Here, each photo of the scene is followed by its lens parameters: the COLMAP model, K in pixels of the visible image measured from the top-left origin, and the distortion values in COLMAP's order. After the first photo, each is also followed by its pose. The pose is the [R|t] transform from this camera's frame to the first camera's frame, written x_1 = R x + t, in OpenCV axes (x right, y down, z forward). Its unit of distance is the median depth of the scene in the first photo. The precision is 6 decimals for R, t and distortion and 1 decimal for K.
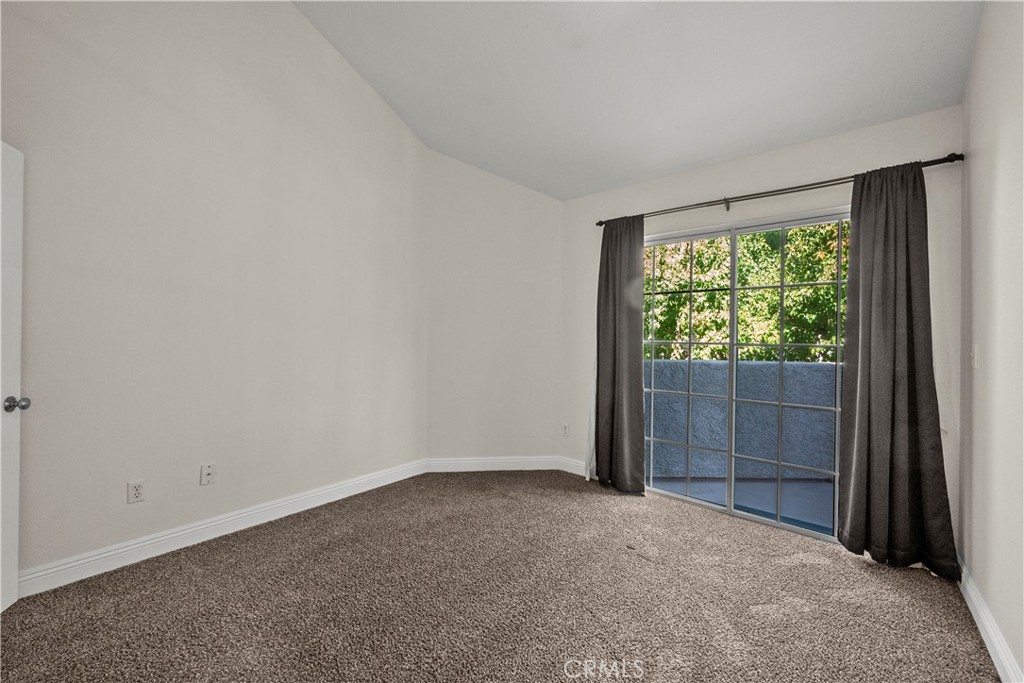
lens RADIAL K [[402.7, 0, 511.8], [0, 402.7, 341.0], [0, 0, 1]] dist [-0.001491, -0.000051]
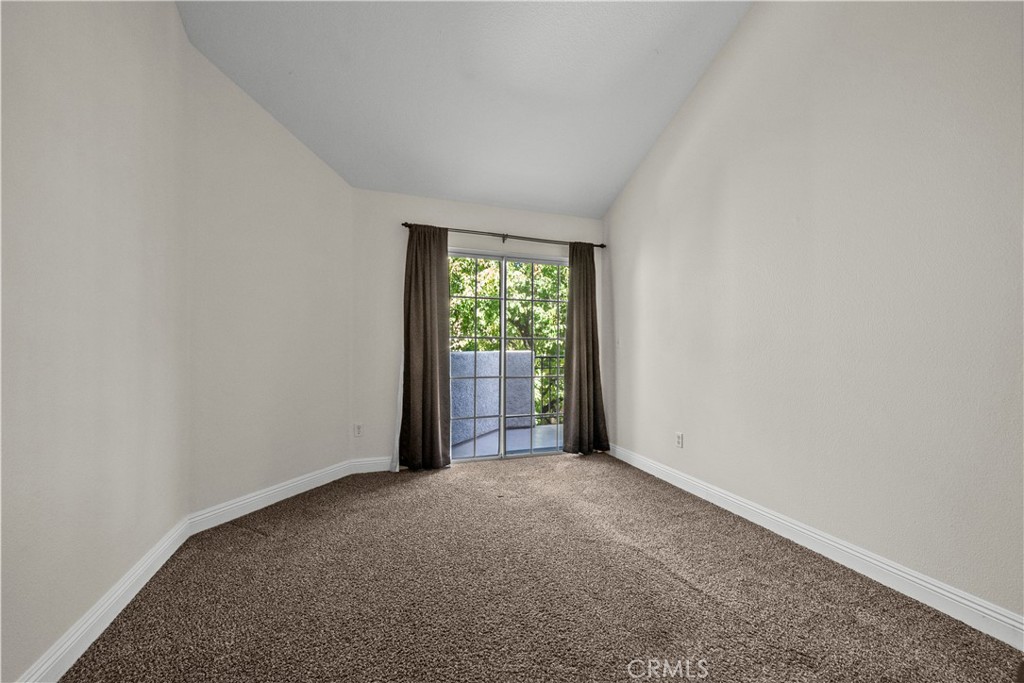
lens RADIAL K [[402.7, 0, 518.0], [0, 402.7, 339.9], [0, 0, 1]] dist [-0.001491, -0.000051]
pose [[0.493320, -0.006903, 0.869821, -0.600110], [0.003991, 0.999976, 0.005672, 0.005788], [-0.869839, 0.000674, 0.493335, 0.242756]]
